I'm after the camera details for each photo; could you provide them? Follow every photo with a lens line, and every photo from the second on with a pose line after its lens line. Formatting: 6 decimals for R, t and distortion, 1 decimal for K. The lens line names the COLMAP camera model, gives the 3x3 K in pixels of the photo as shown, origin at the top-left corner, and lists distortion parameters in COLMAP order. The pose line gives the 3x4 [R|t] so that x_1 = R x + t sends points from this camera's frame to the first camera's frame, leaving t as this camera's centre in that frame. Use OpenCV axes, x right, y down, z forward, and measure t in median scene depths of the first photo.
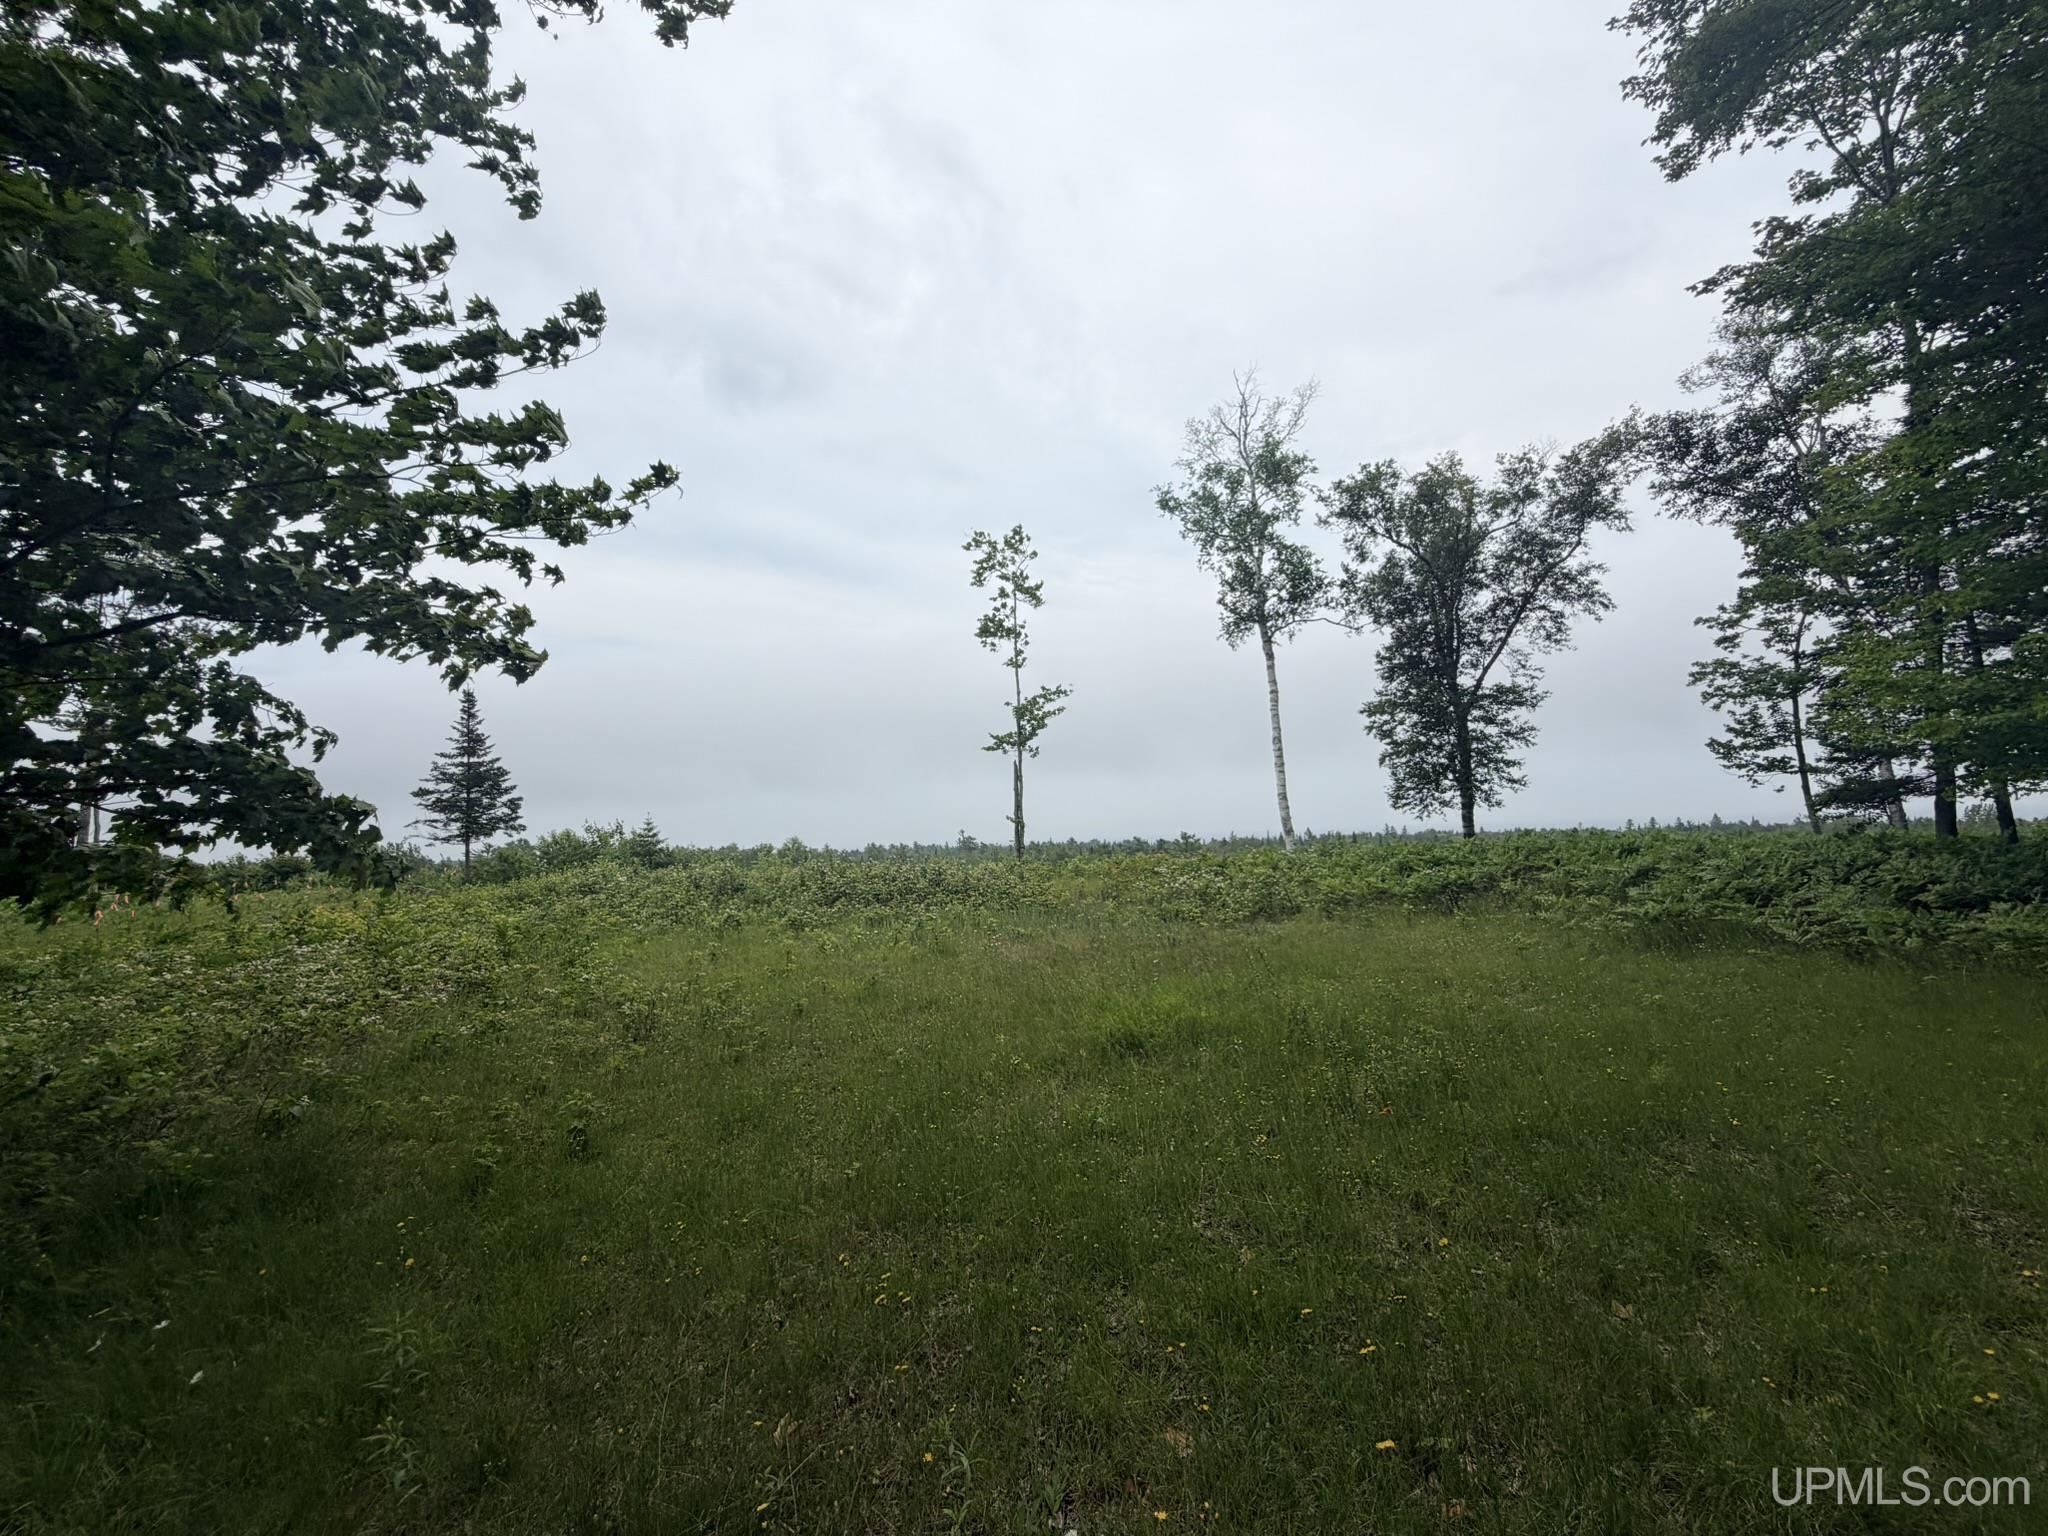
lens RADIAL K [[818.6, 0, 1019.1], [0, 818.6, 763.9], [0, 0, 1]] dist [0.001221, 0.000559]
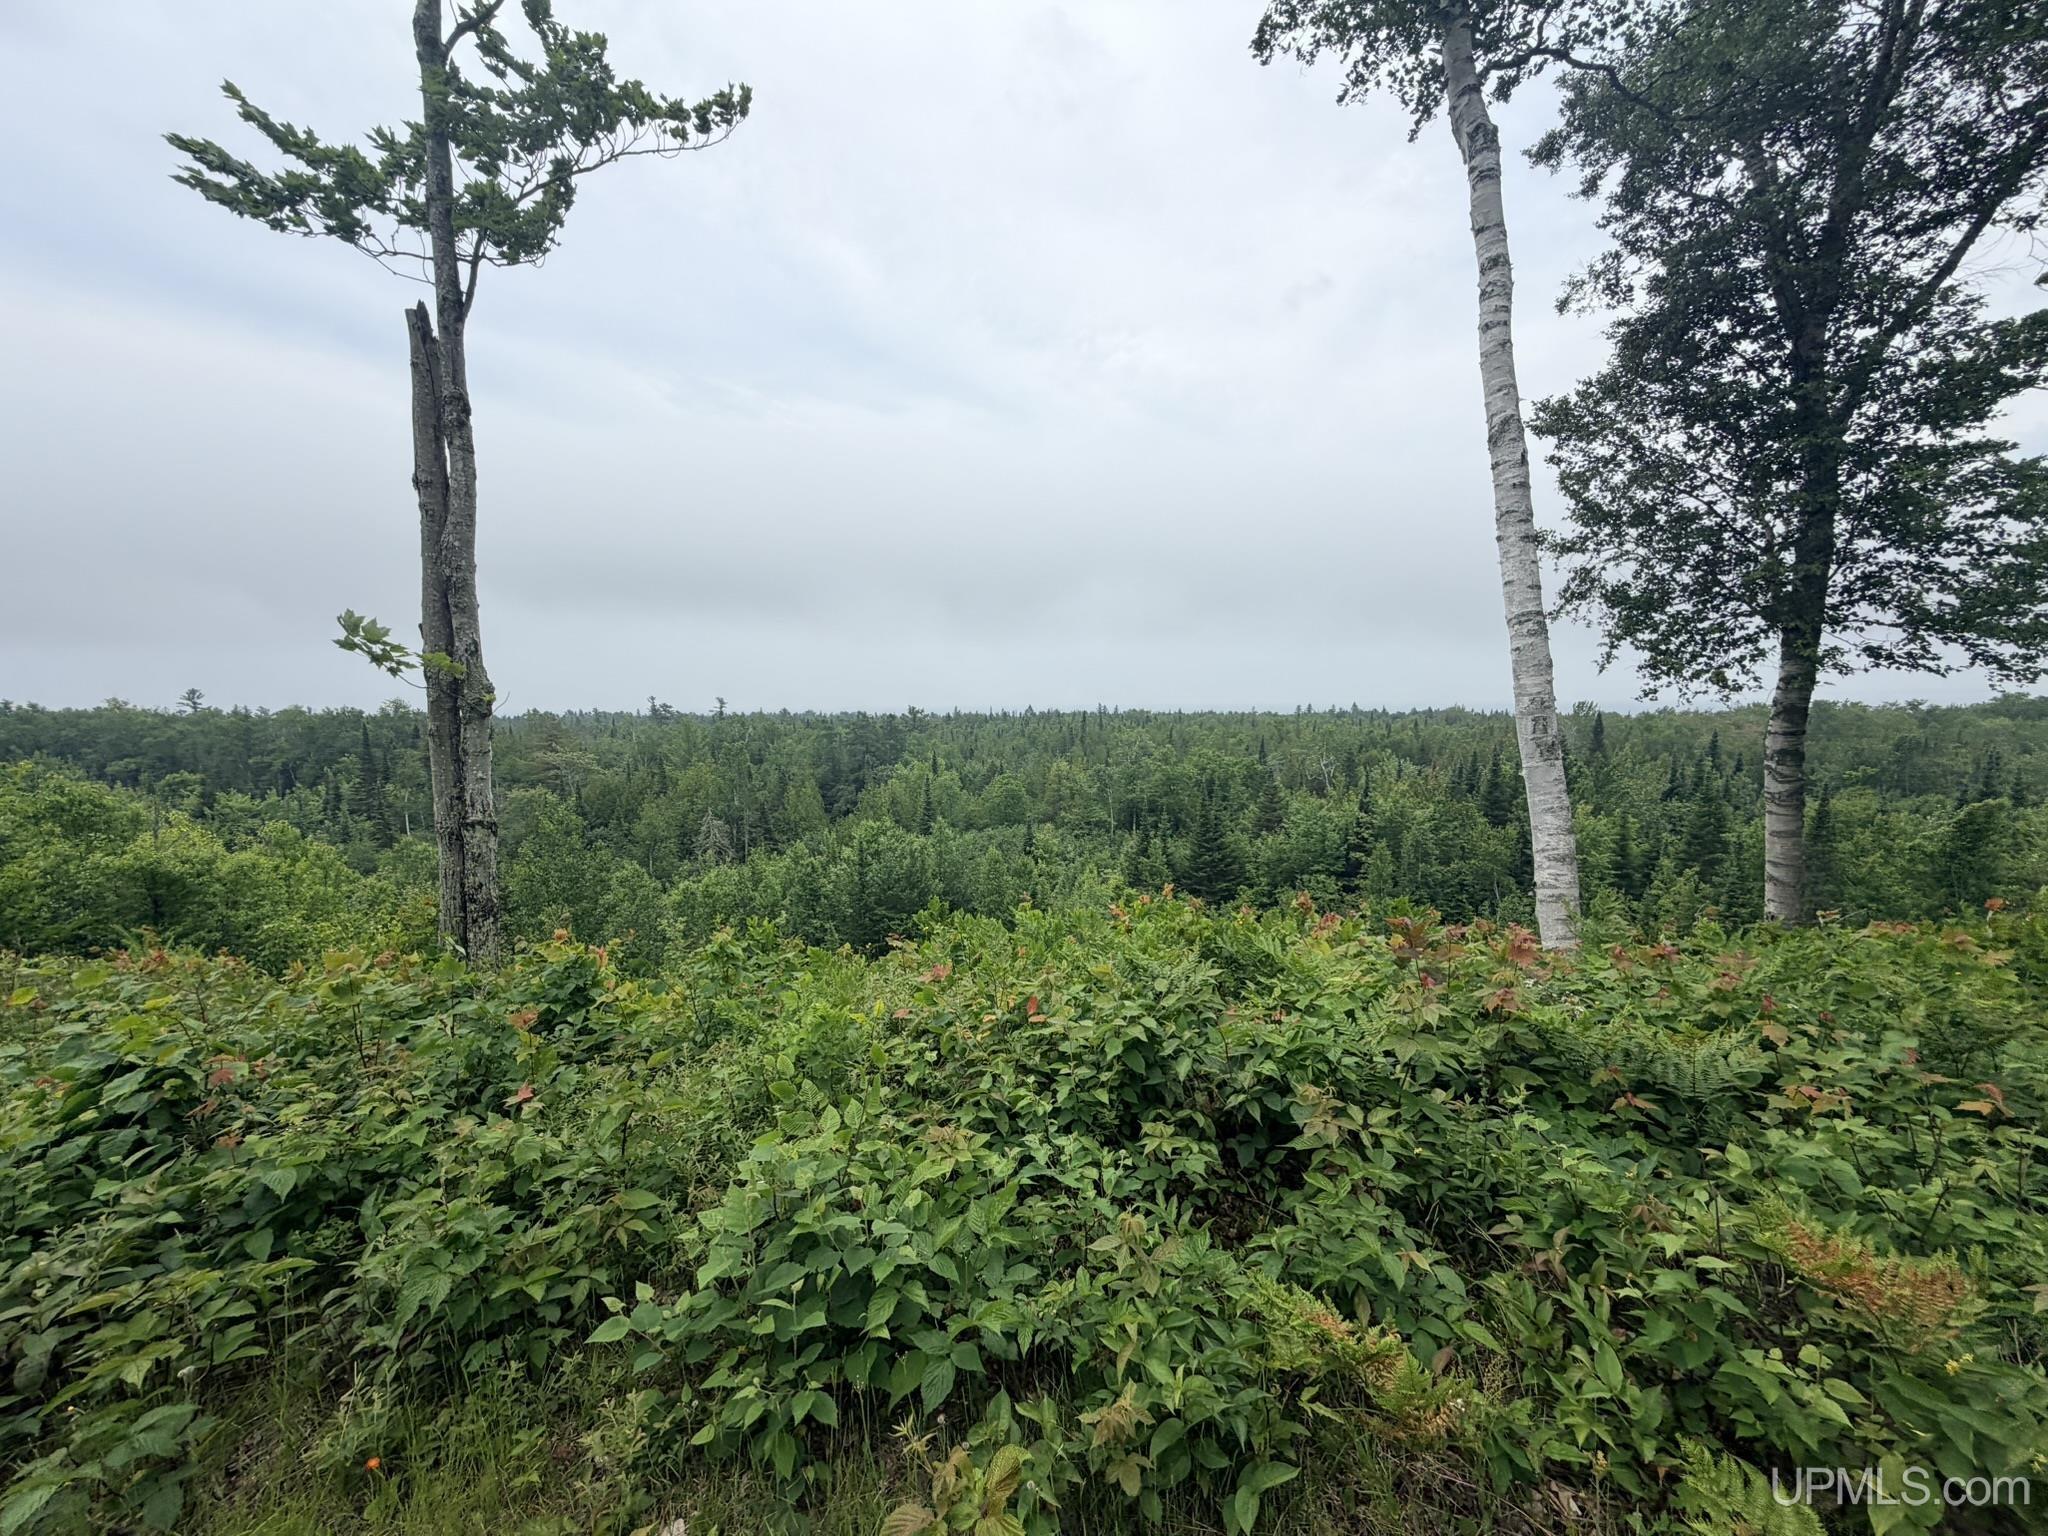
lens RADIAL K [[818.6, 0, 1019.1], [0, 818.6, 763.9], [0, 0, 1]] dist [0.001221, 0.000559]
pose [[0.941631, 0.001507, 0.336642, 0.041848], [-0.053791, 0.987815, 0.146039, 0.042663], [-0.332320, -0.155623, 0.930239, 0.585975]]
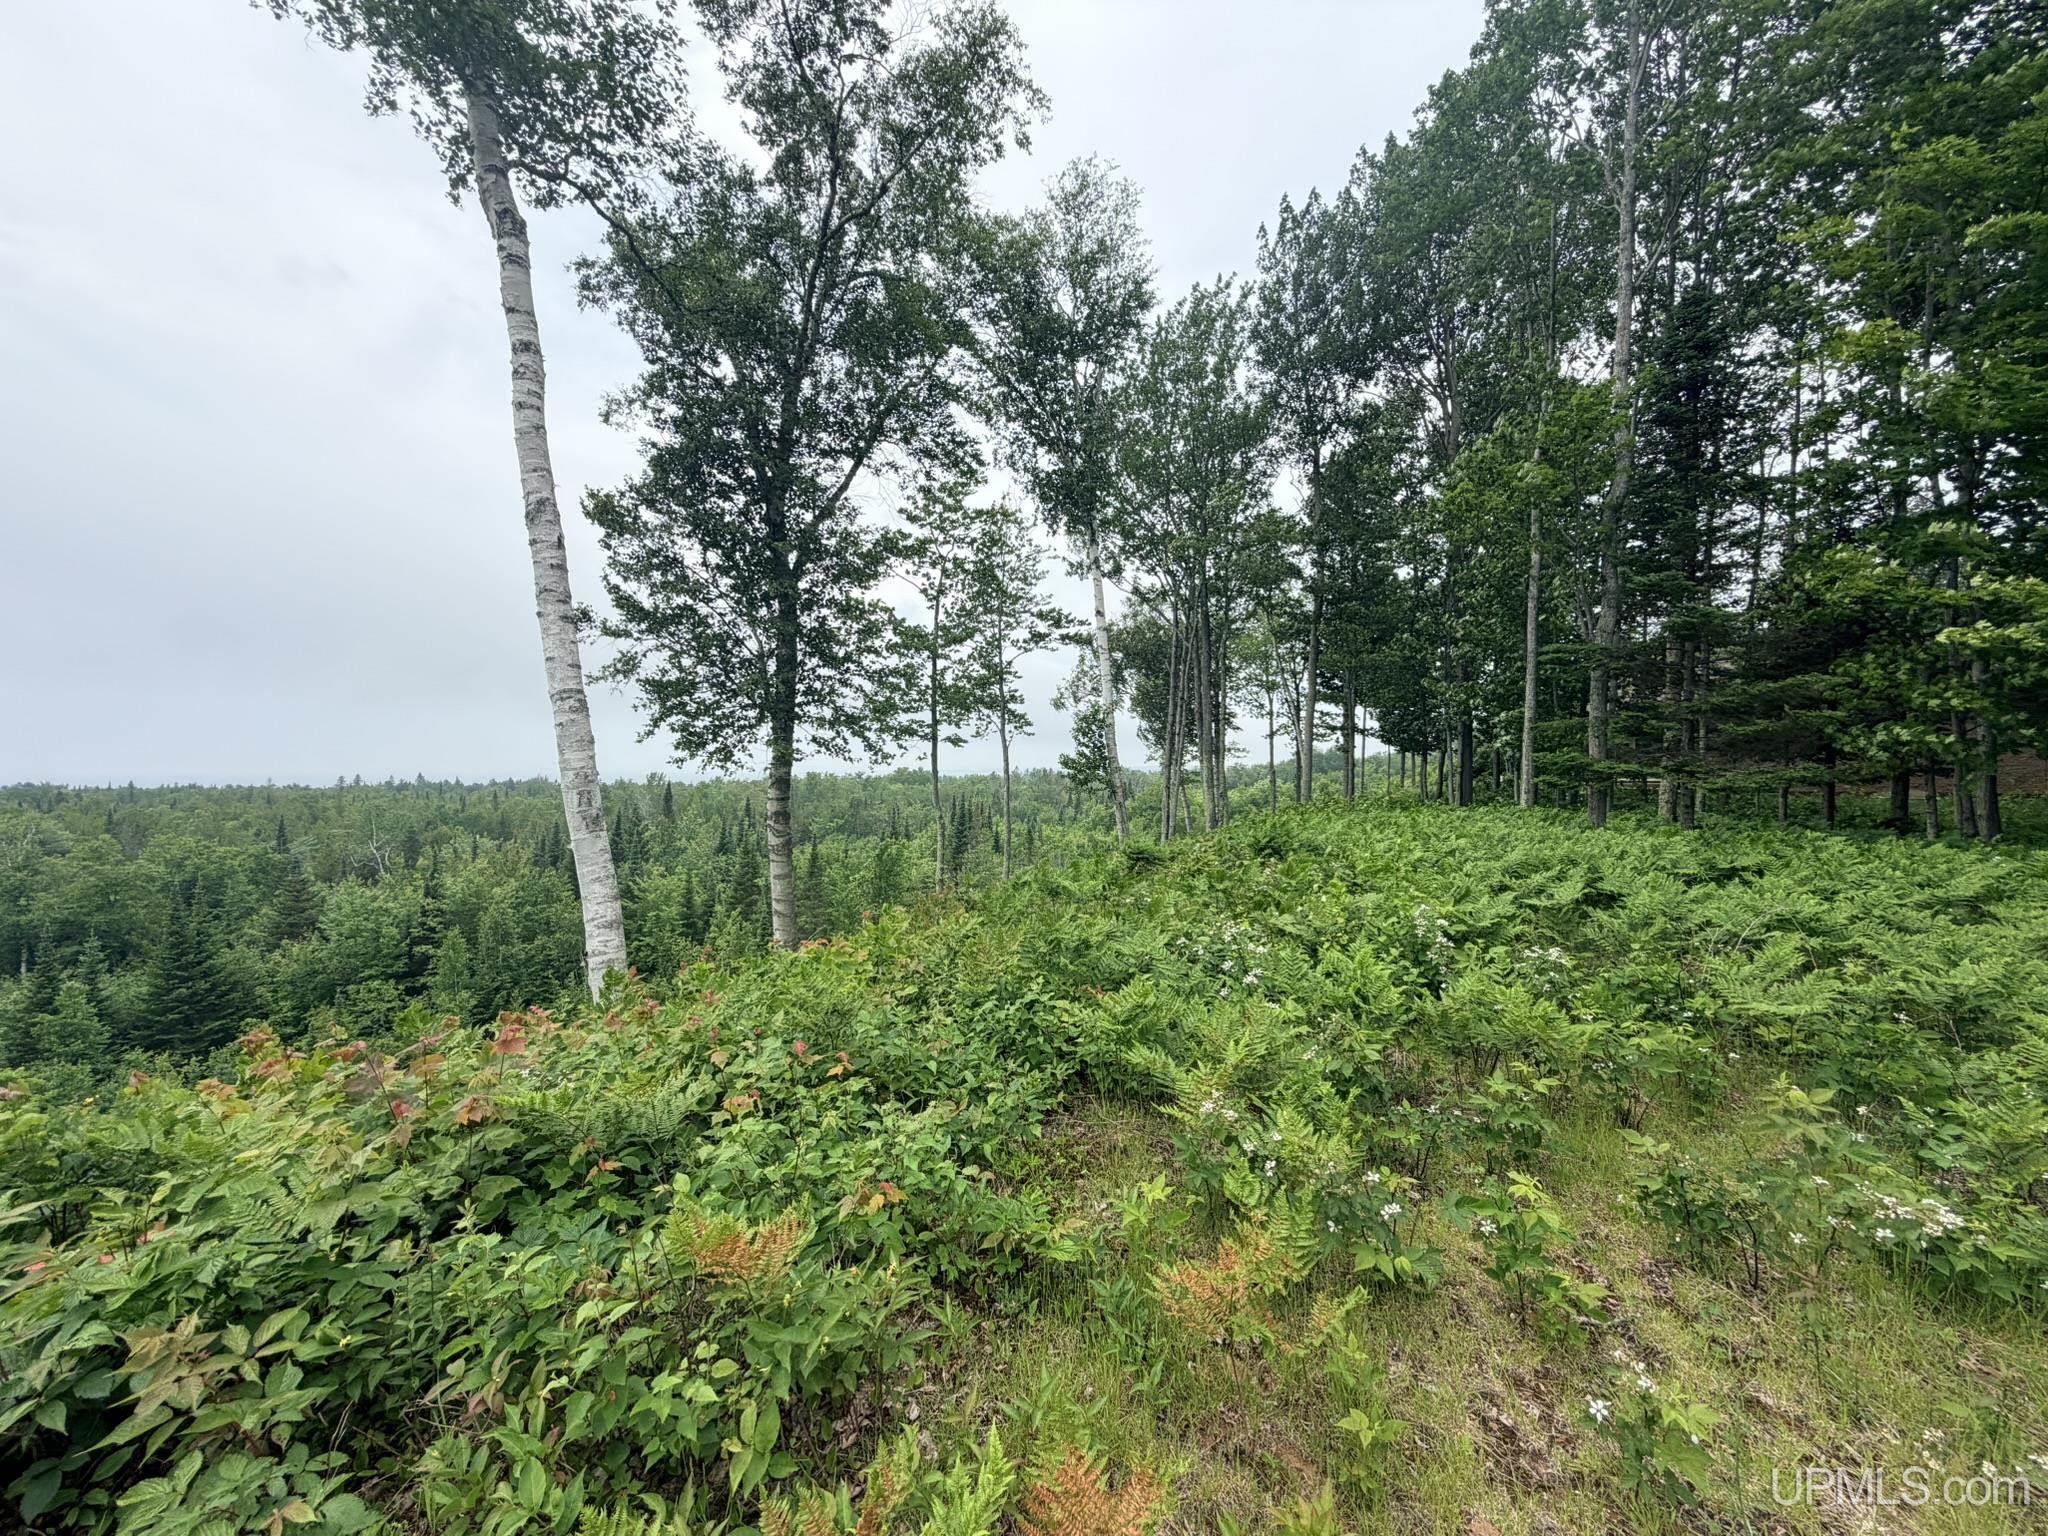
lens RADIAL K [[813.8, 0, 1019.8], [0, 813.8, 761.7], [0, 0, 1]] dist [-0.000293, 0.000149]
pose [[0.209379, 0.040598, 0.976991, 0.052080], [-0.090219, 0.995678, -0.022039, 0.040648], [-0.973664, -0.083529, 0.212137, 0.579863]]
